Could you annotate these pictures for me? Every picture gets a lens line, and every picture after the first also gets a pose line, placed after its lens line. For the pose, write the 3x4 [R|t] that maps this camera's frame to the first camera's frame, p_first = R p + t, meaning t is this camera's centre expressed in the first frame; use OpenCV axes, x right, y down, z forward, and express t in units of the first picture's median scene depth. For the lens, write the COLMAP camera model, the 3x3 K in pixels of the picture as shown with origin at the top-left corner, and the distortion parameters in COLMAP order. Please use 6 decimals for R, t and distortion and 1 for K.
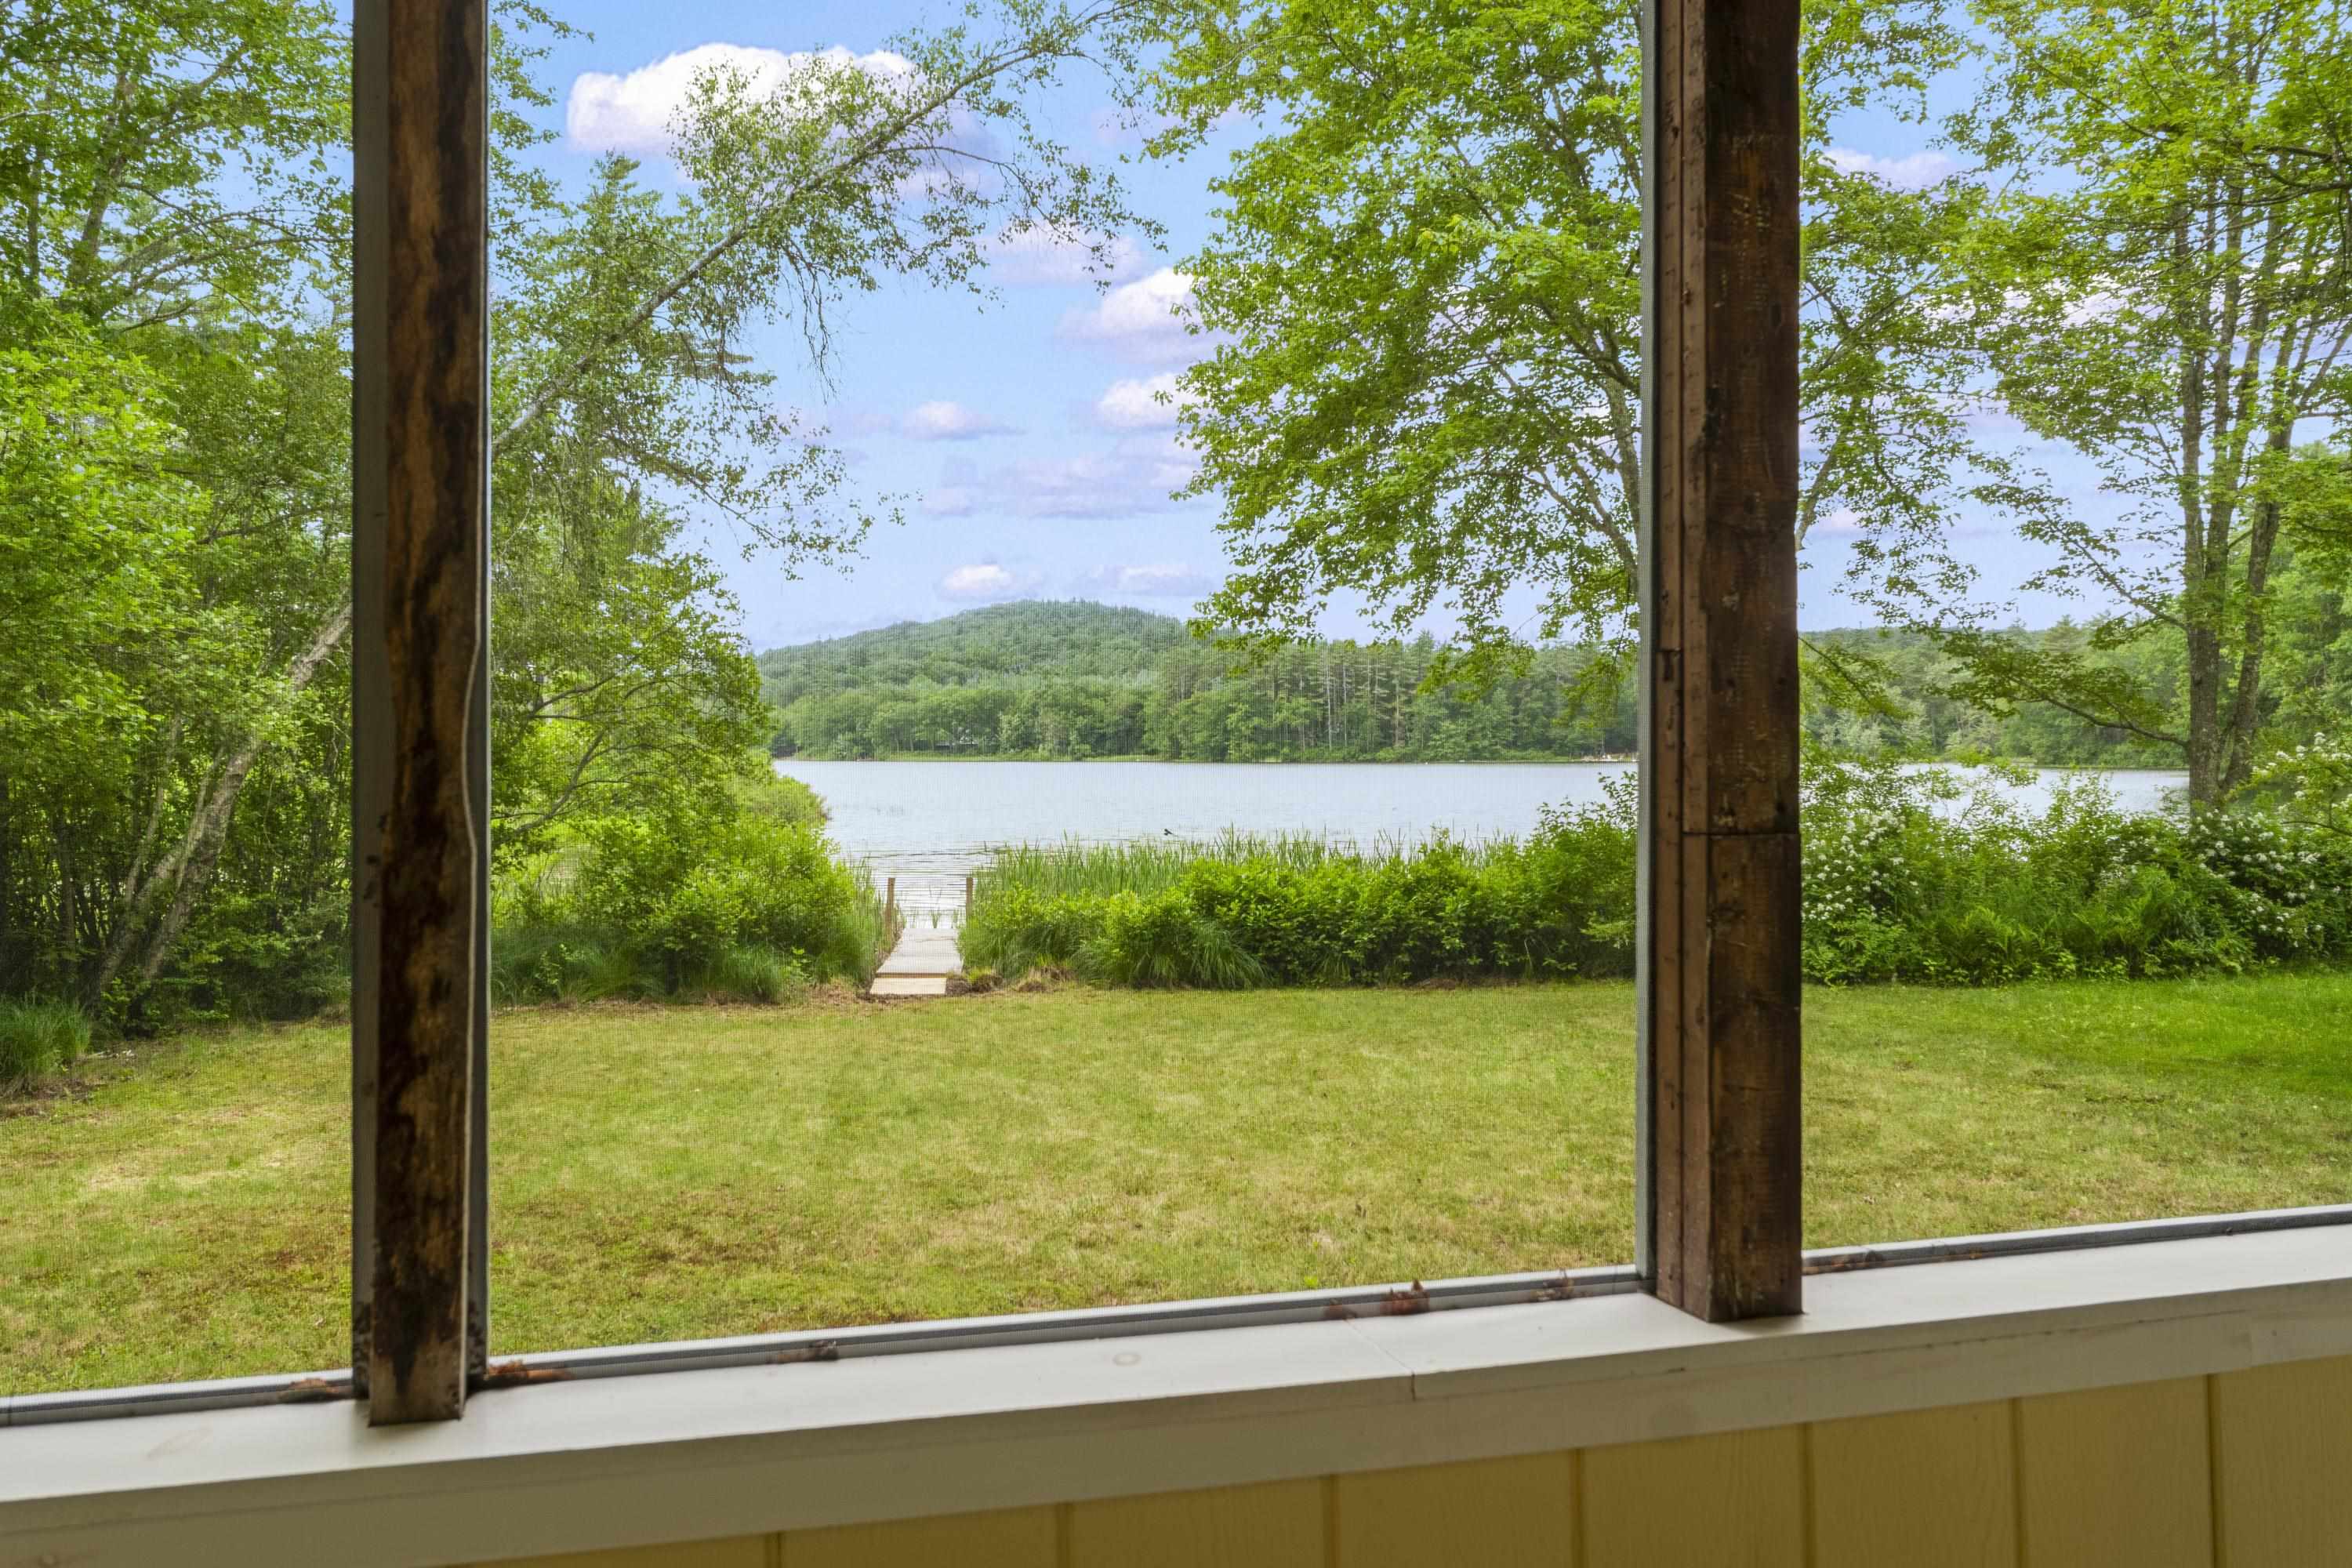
lens RADIAL K [[2016.8, 0, 1179.9], [0, 2016.8, 785.7], [0, 0, 1]] dist [-0.006127, 0.006502]
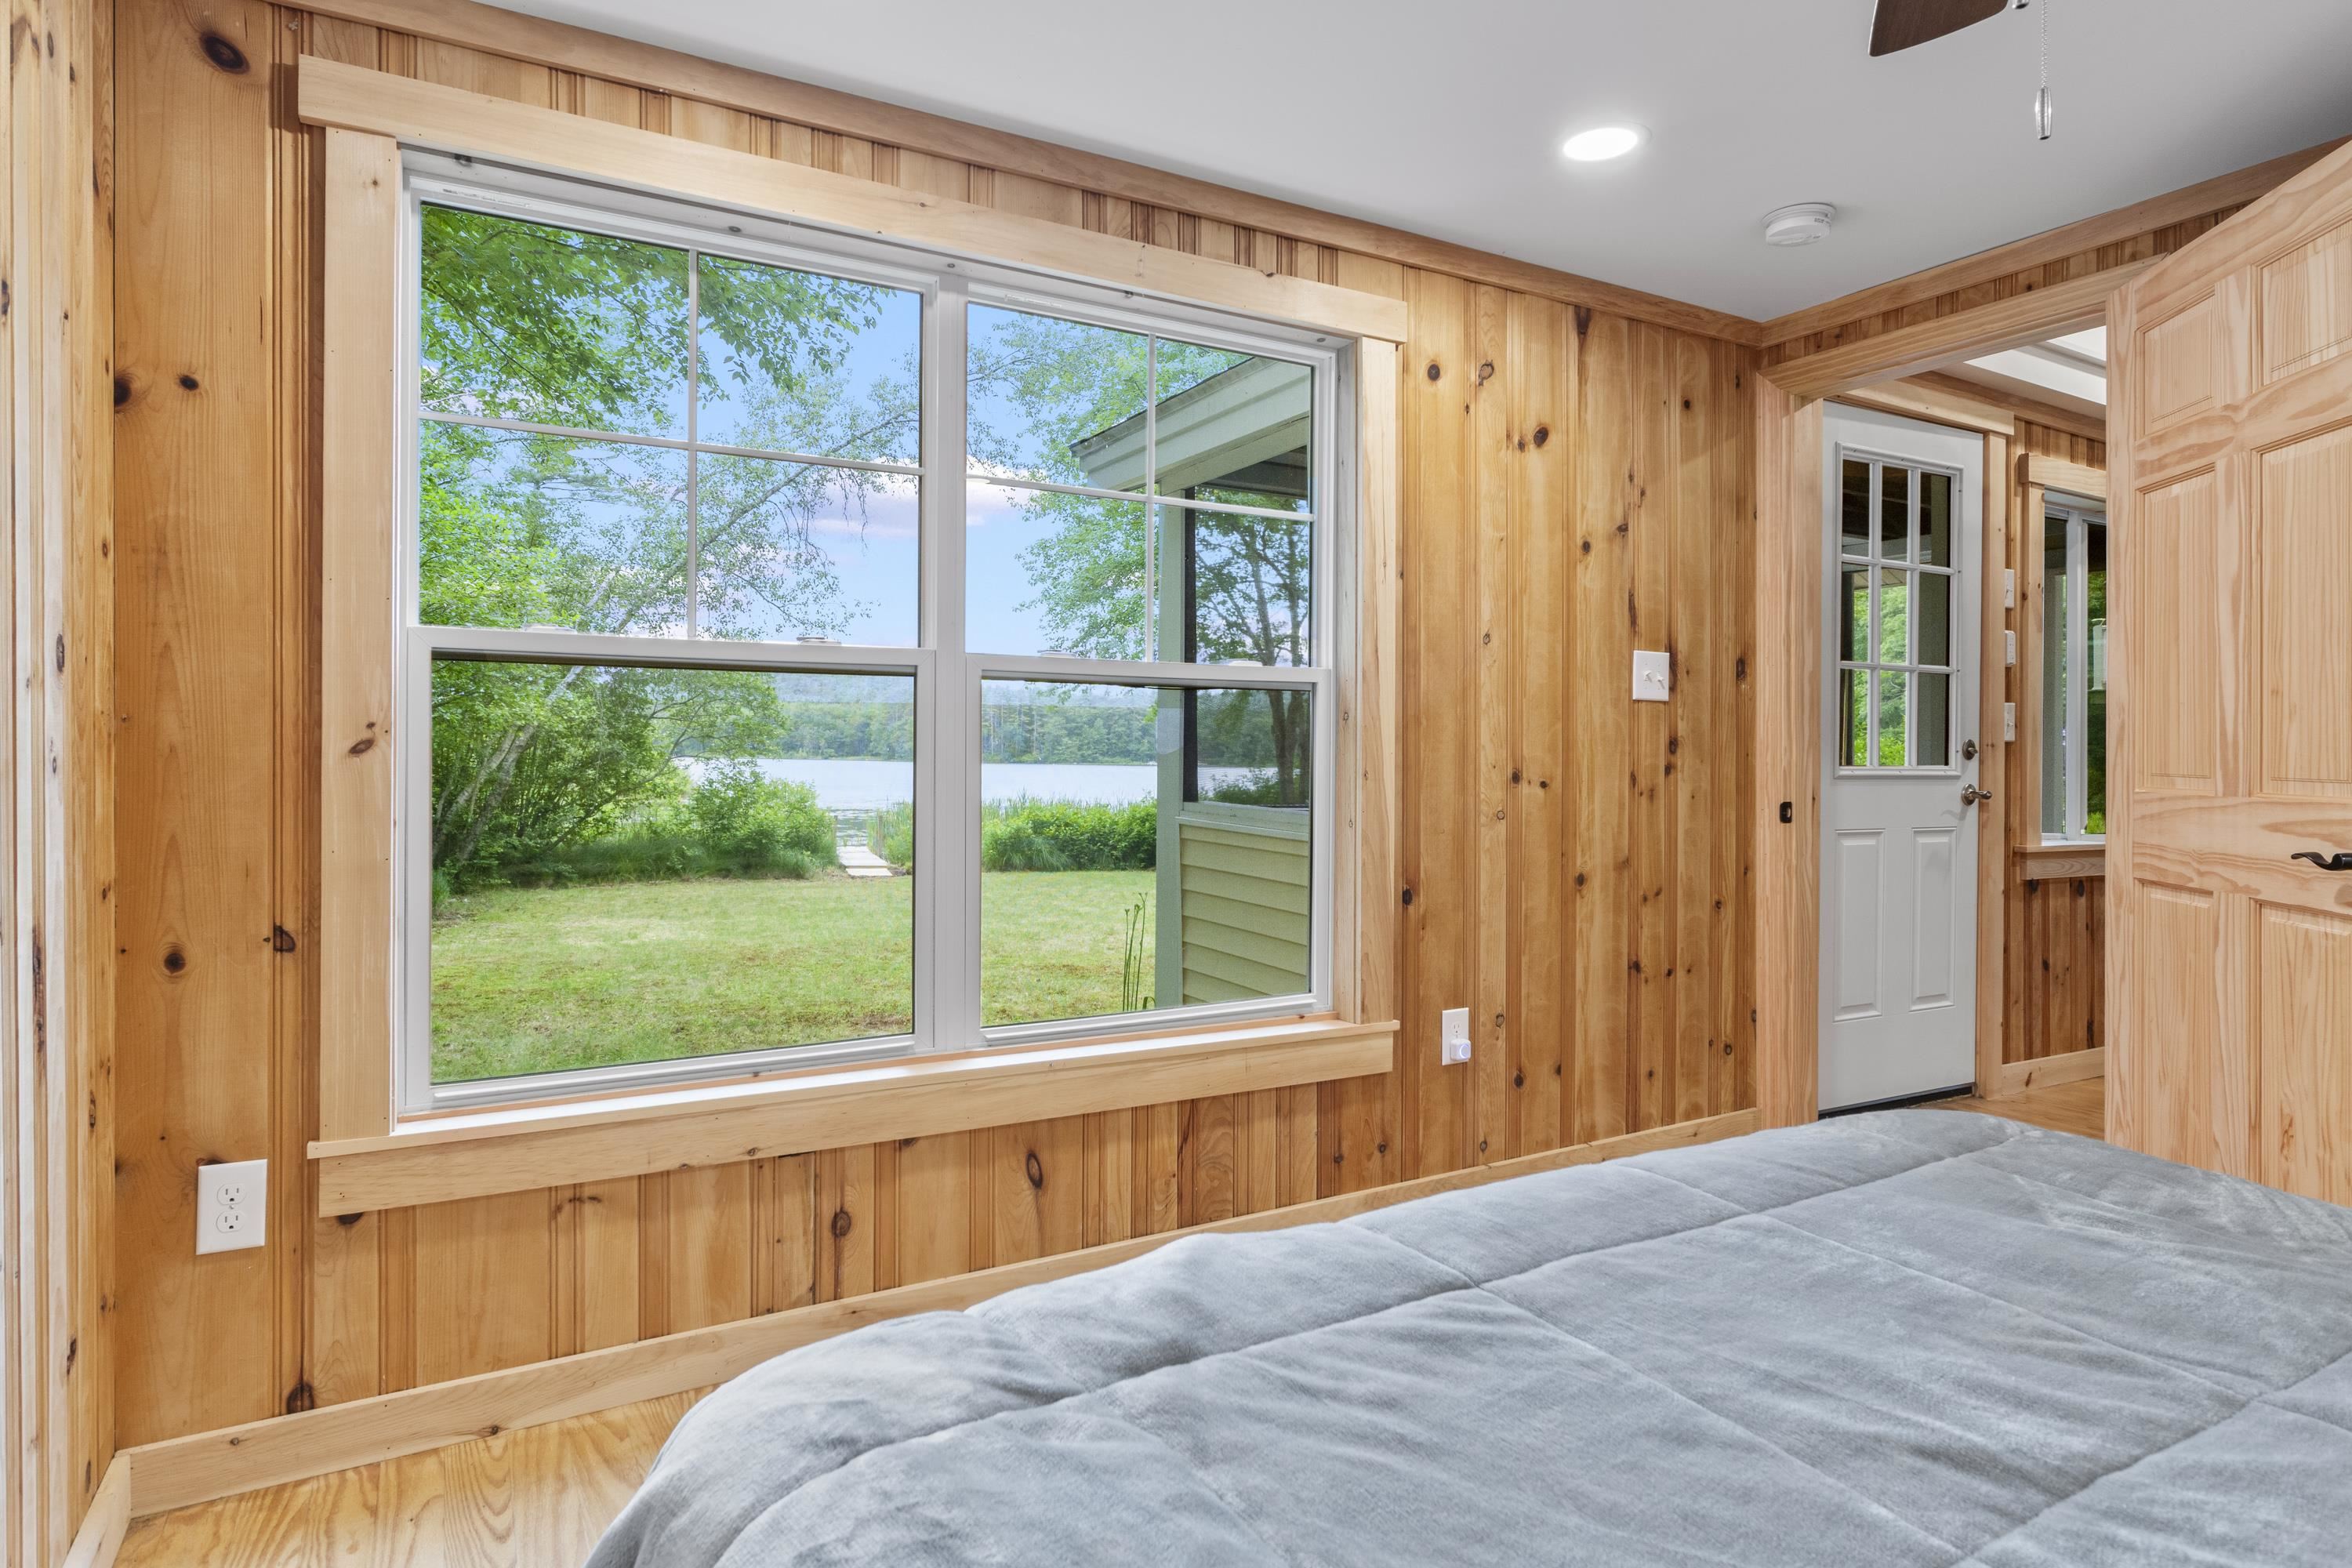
lens RADIAL K [[1281.3, 0, 1165.7], [0, 1281.3, 767.9], [0, 0, 1]] dist [-0.000854, 0.000003]
pose [[0.977946, 0.014566, 0.208348, -0.119393], [-0.012850, 0.999871, -0.009588, 0.014393], [-0.208461, 0.006699, 0.978008, -0.183032]]
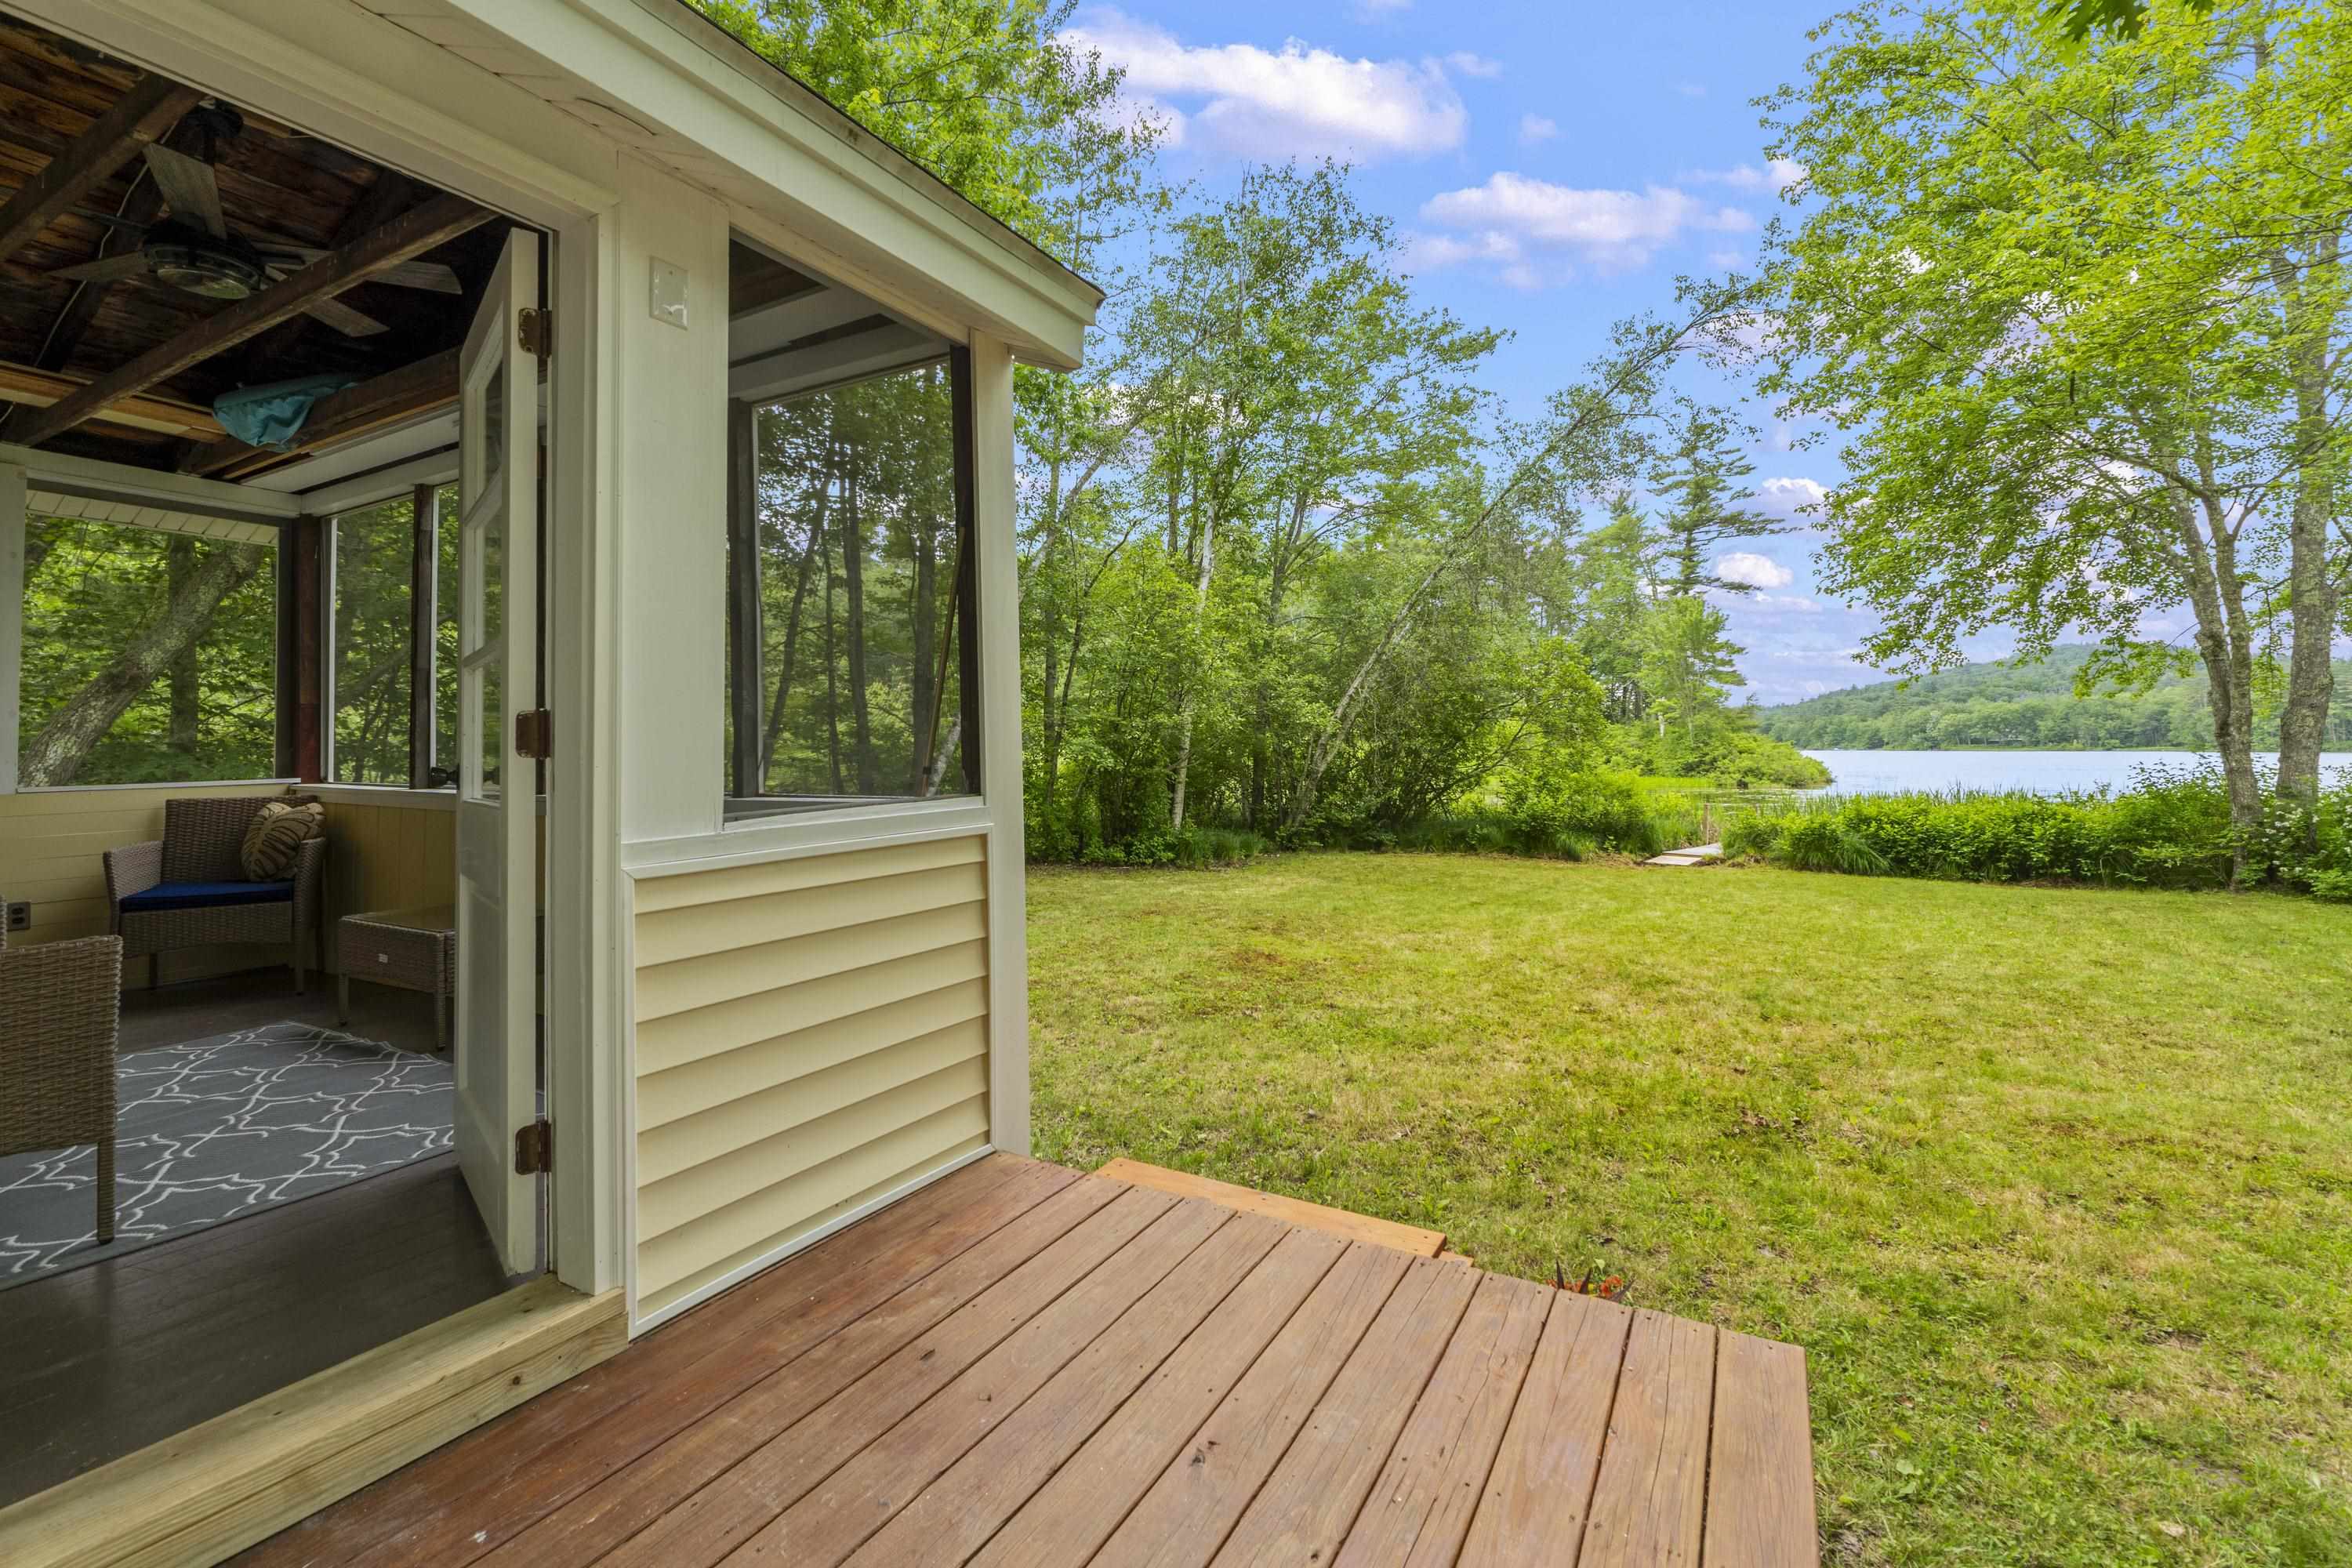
lens RADIAL K [[1015.7, 0, 1165.3], [0, 1015.7, 733.7], [0, 0, 1]] dist [-0.001137, -0.000125]
pose [[0.696418, -0.012675, -0.717525, 0.220246], [-0.008547, 0.999627, -0.025954, 0.011819], [0.717586, 0.024207, 0.696049, 0.014492]]
